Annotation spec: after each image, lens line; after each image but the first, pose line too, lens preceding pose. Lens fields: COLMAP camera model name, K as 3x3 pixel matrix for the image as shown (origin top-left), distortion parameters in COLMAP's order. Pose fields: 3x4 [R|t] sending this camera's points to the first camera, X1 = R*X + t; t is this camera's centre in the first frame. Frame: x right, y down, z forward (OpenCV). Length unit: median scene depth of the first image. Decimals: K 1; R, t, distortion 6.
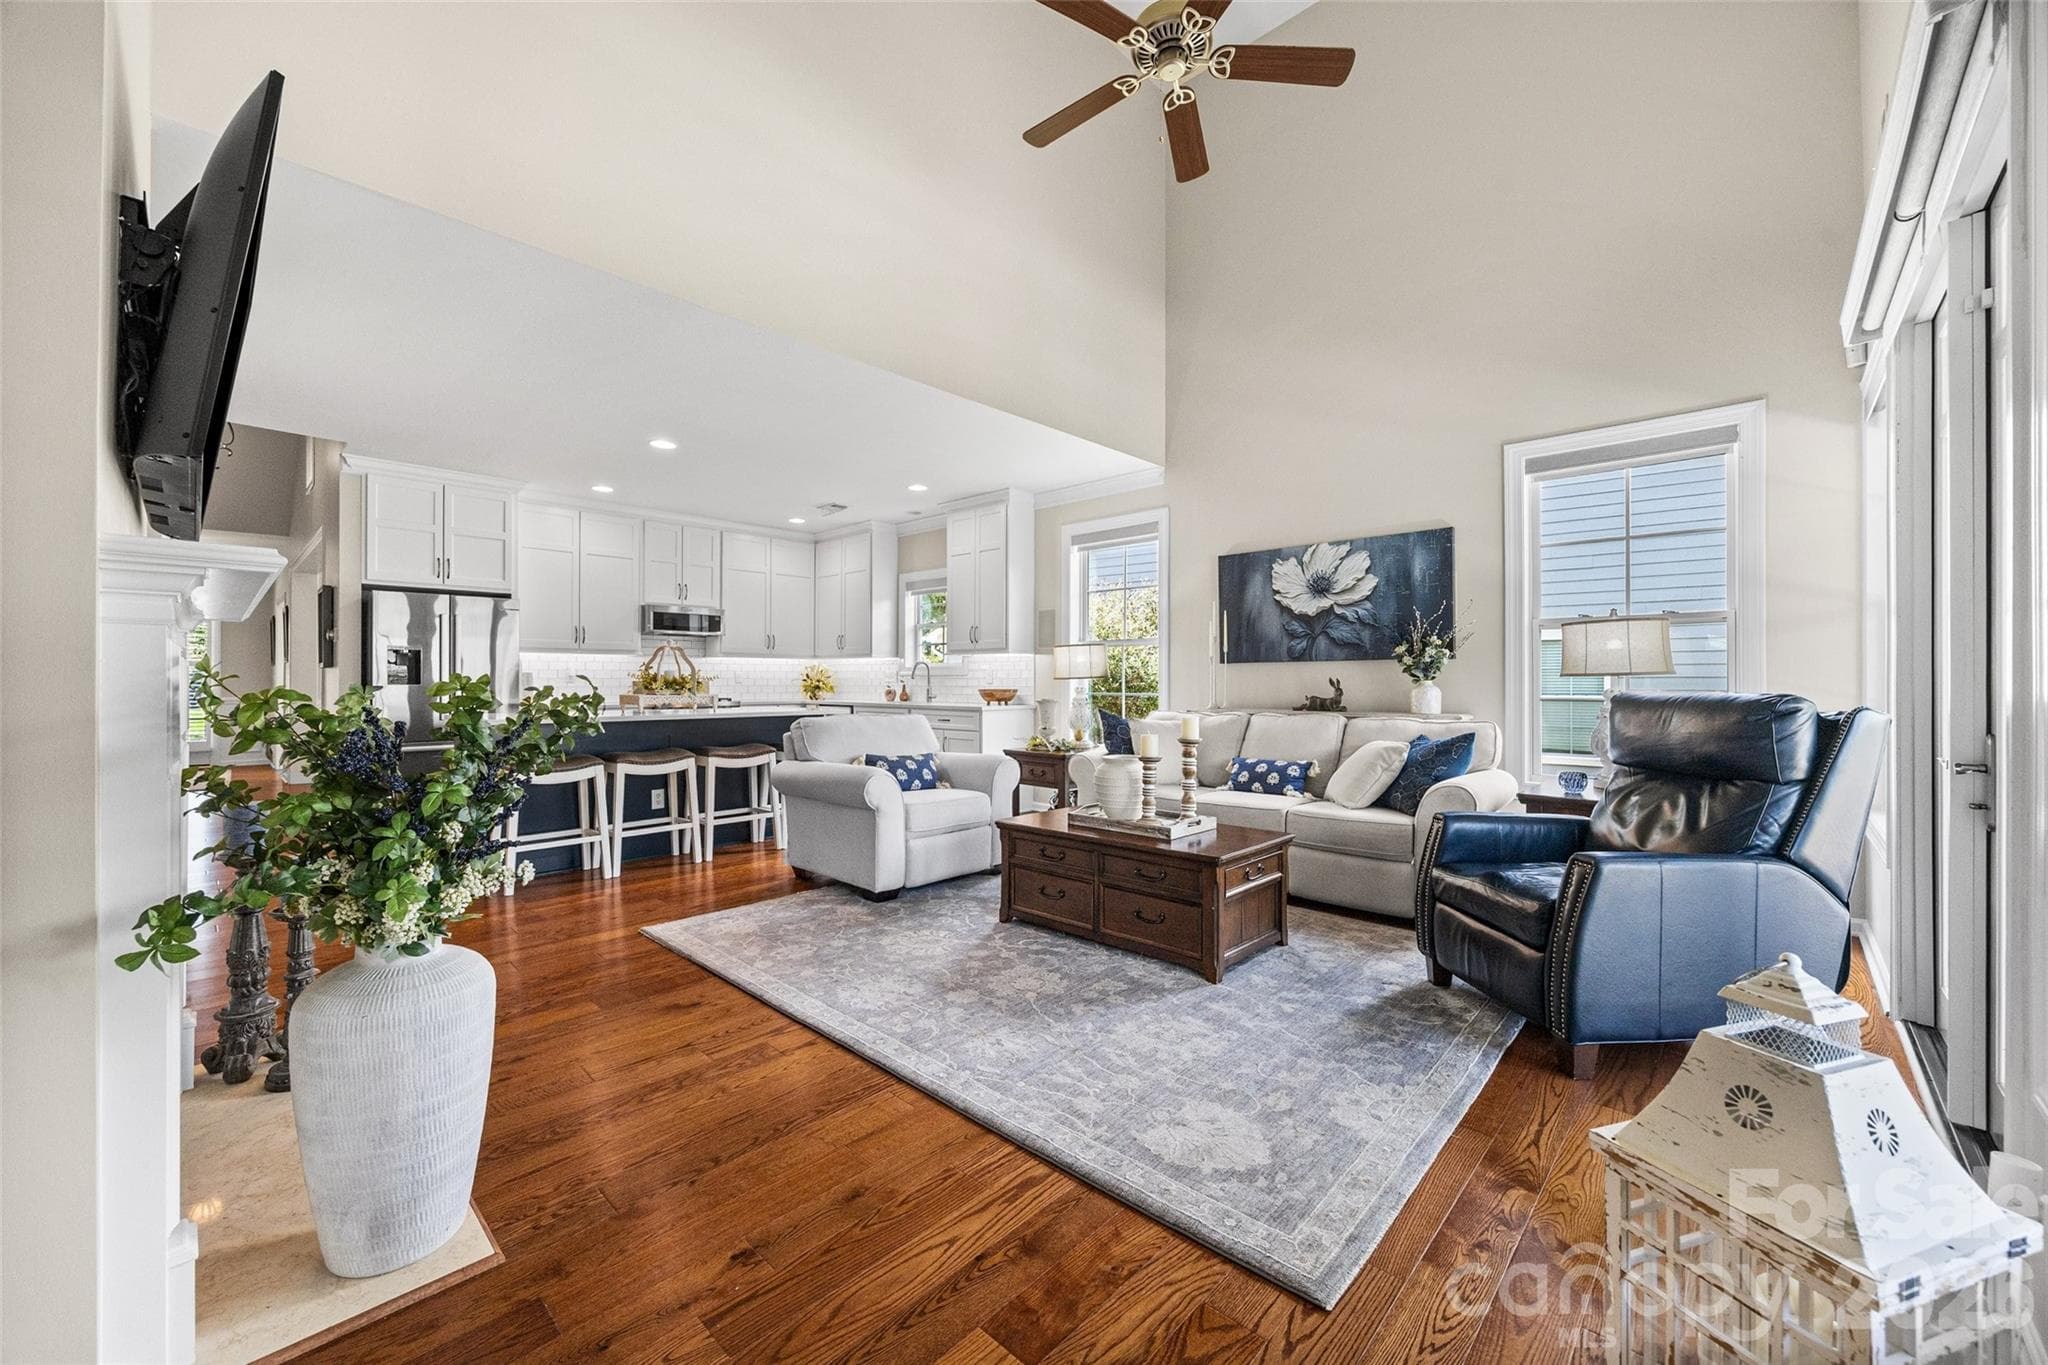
lens RADIAL K [[793.4, 0, 1023.1], [0, 793.4, 676.5], [0, 0, 1]] dist [-0.000912, -0.000080]
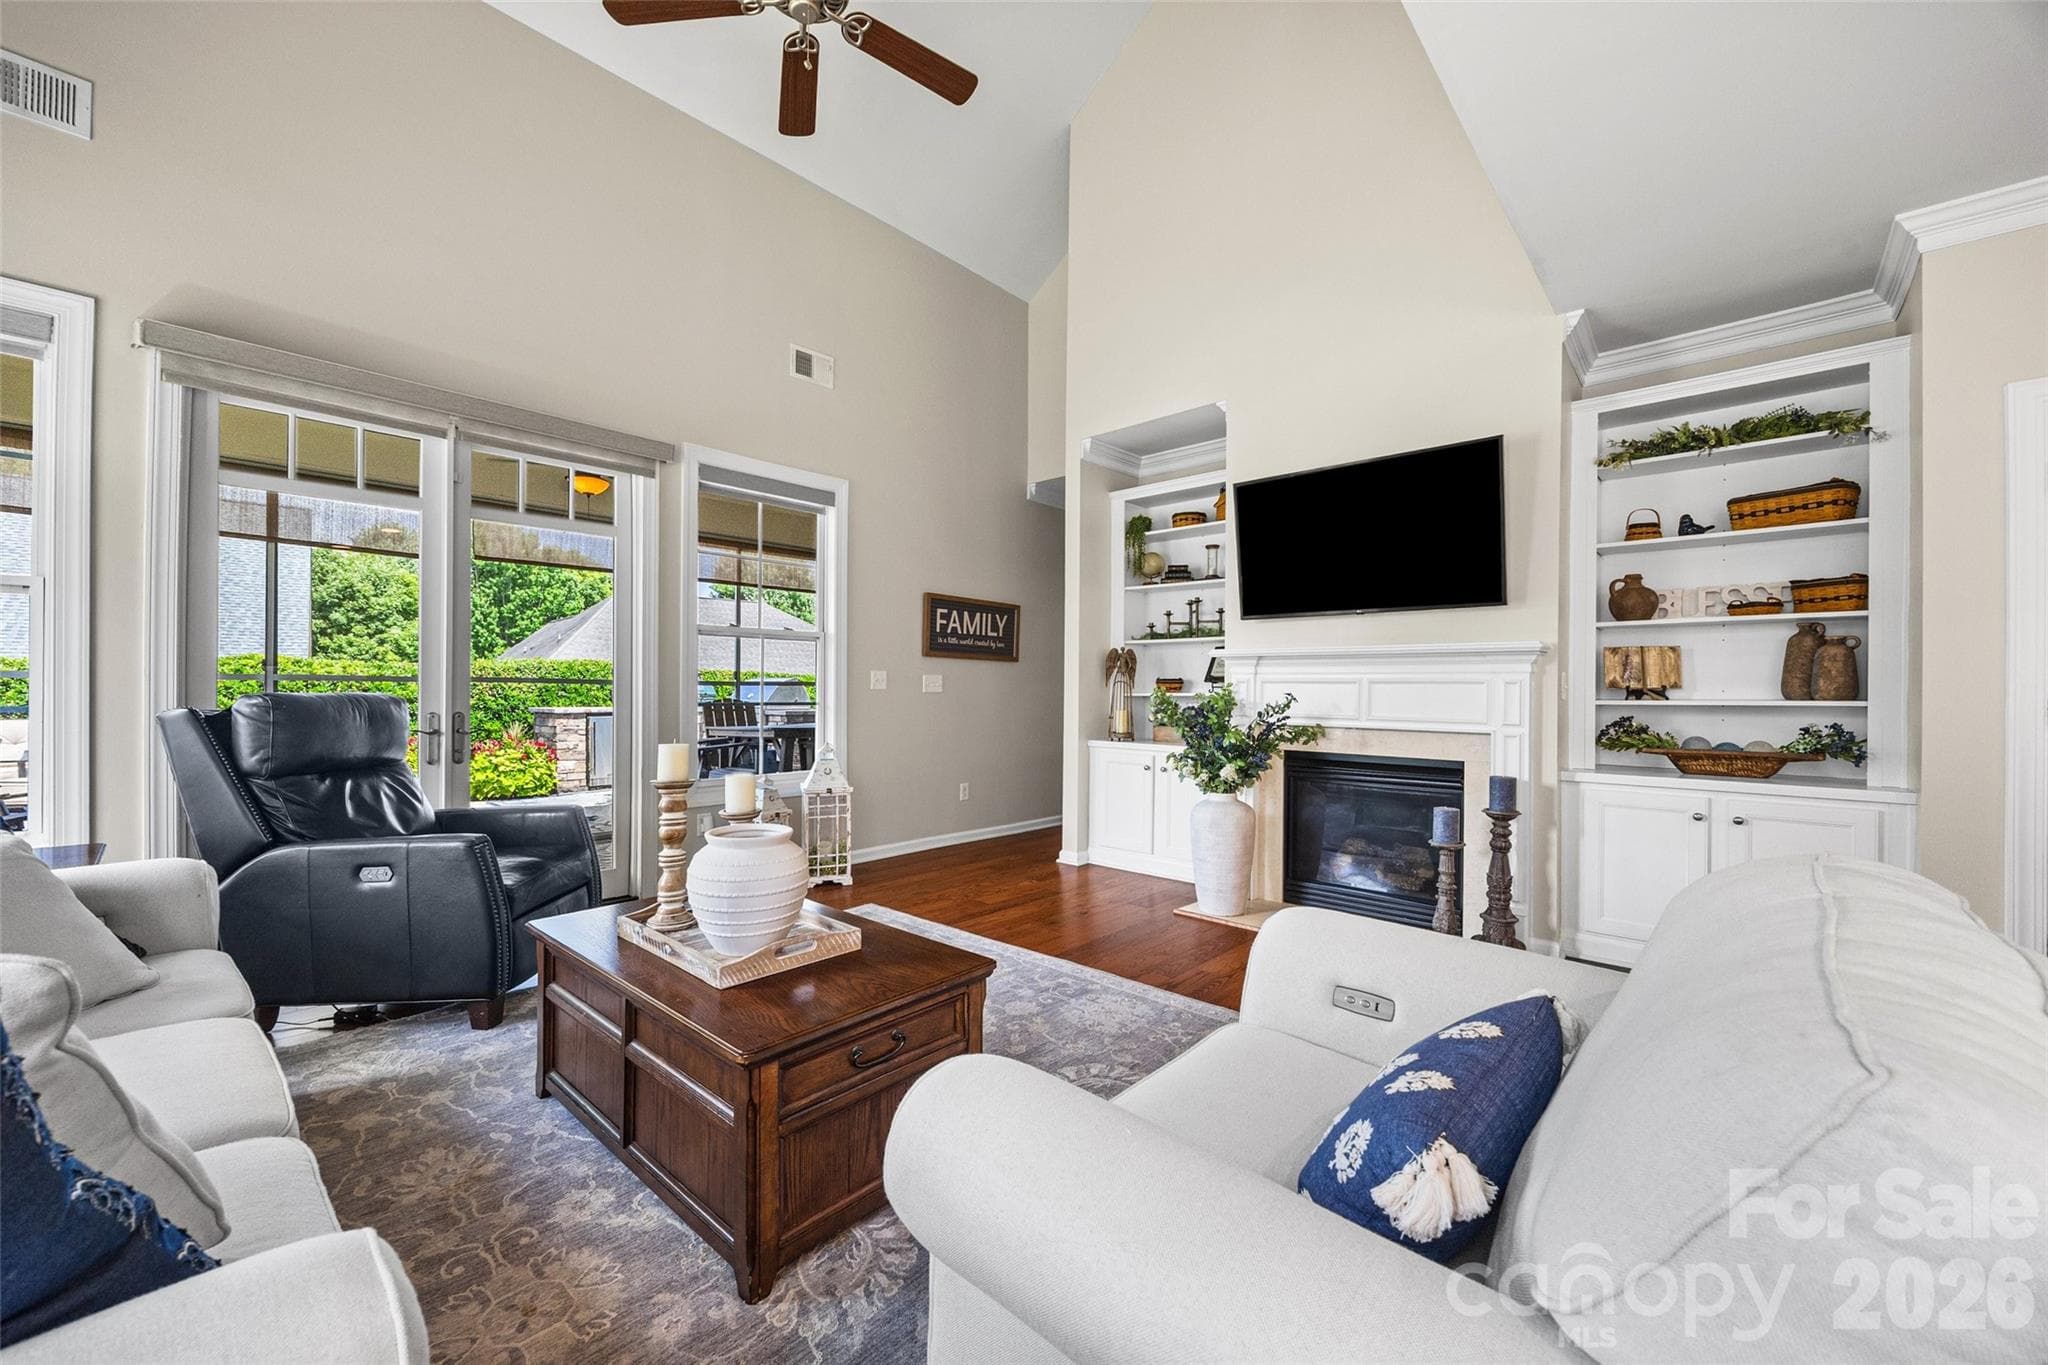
lens RADIAL K [[785.1, 0, 1030.4], [0, 785.1, 689.0], [0, 0, 1]] dist [-0.001187, -0.000265]
pose [[-0.999366, -0.008121, -0.034666, -0.034425], [-0.007884, 0.999945, -0.006971, 0.009642], [0.034721, -0.006693, -0.999375, 1.397833]]
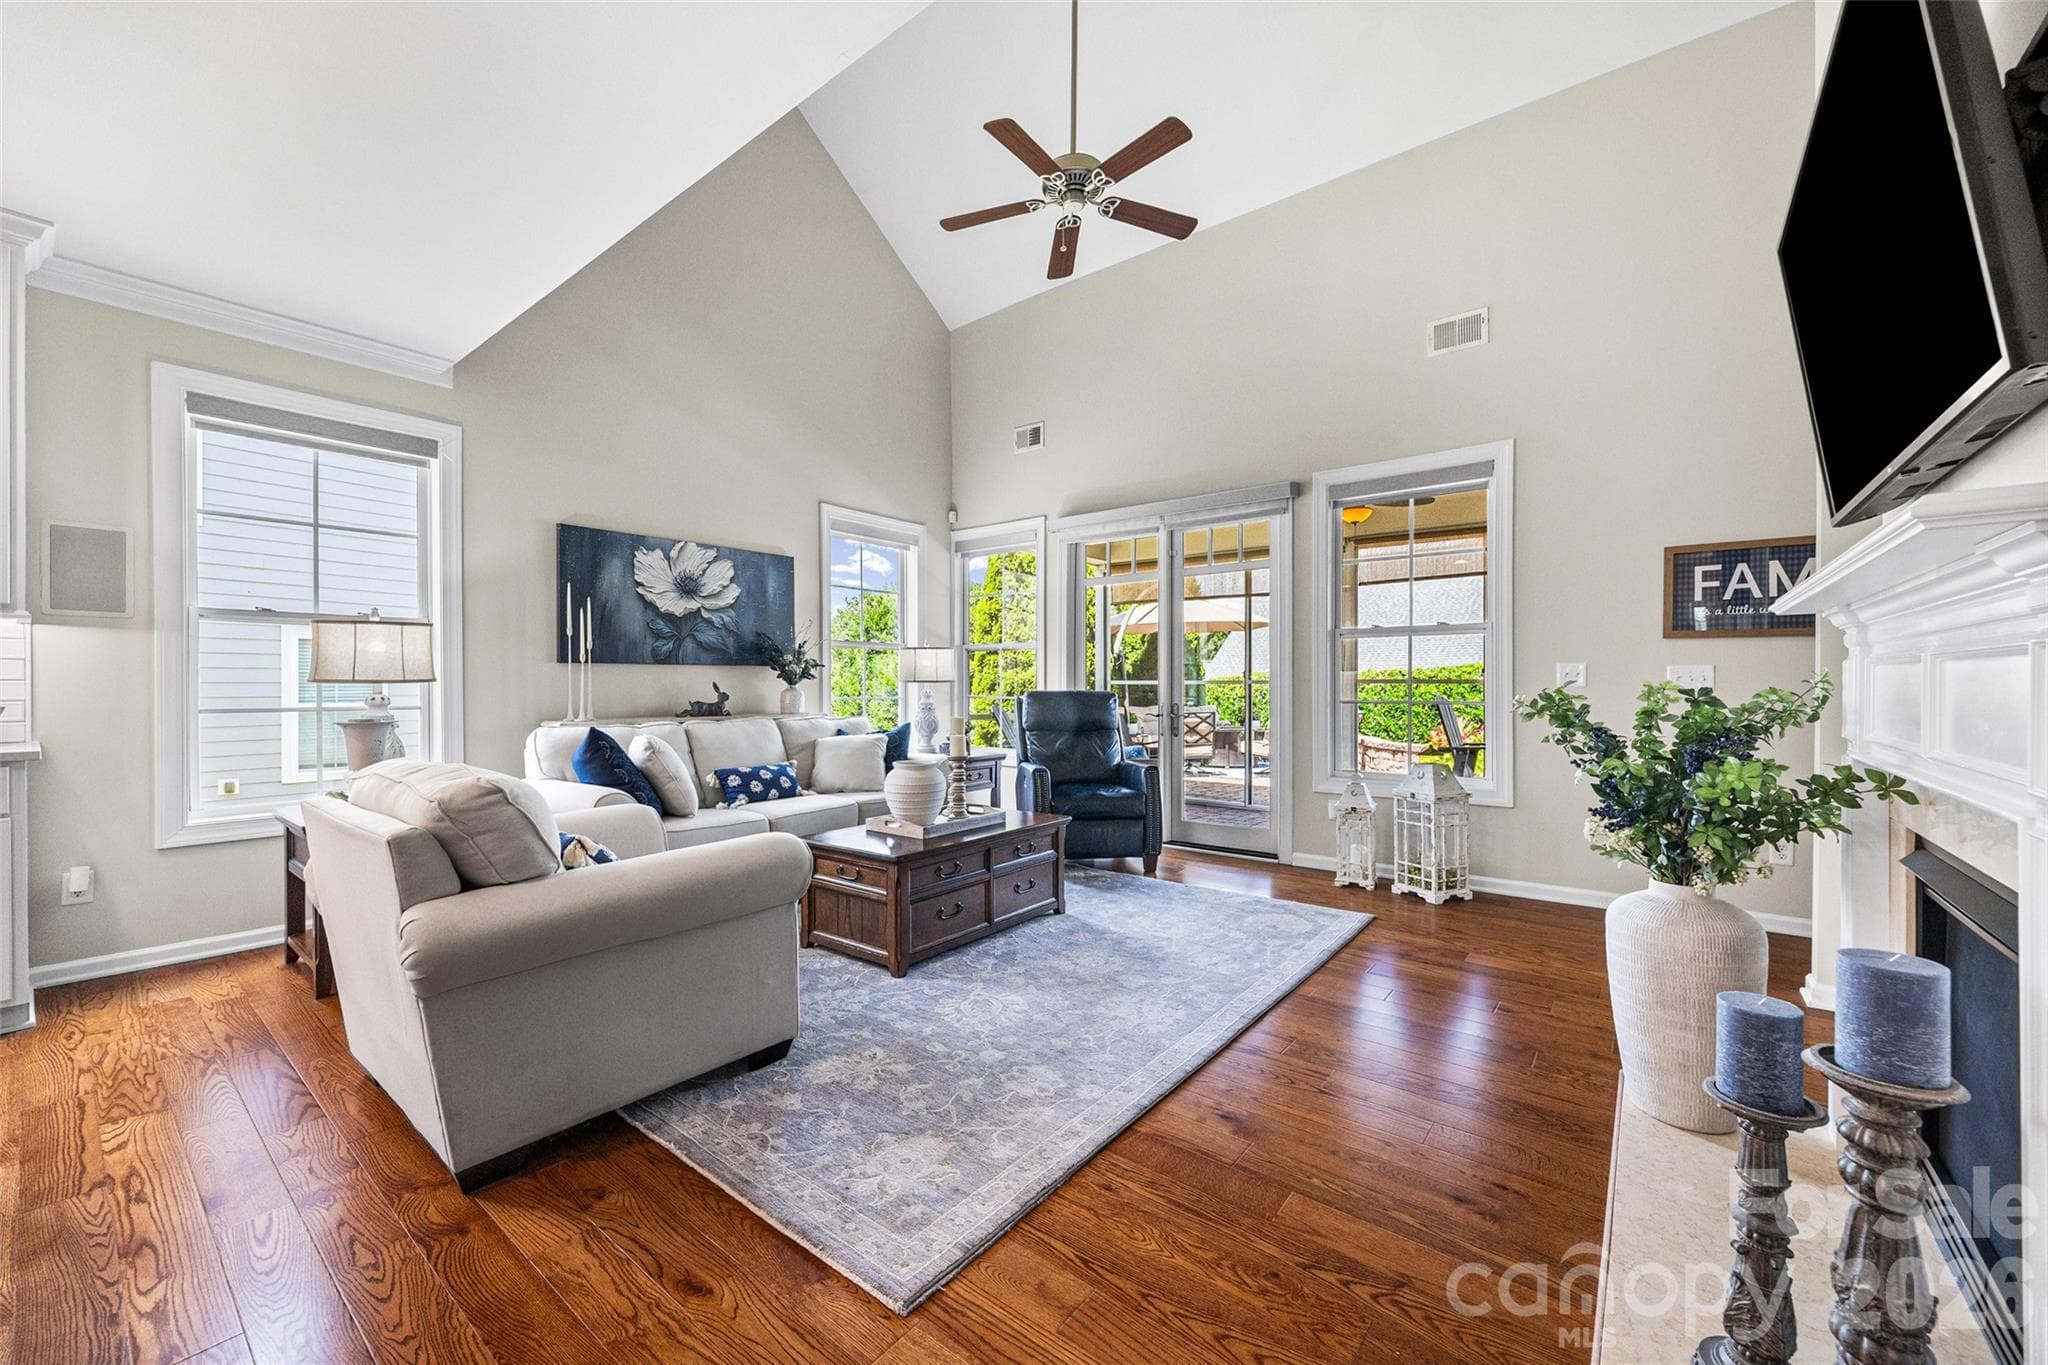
lens RADIAL K [[785.1, 0, 1030.4], [0, 785.1, 689.0], [0, 0, 1]] dist [-0.001187, -0.000265]
pose [[-0.086149, -0.005399, 0.996268, -0.787089], [-0.004823, 0.999976, 0.005002, 0.004124], [-0.996271, -0.004374, -0.086173, 0.868377]]
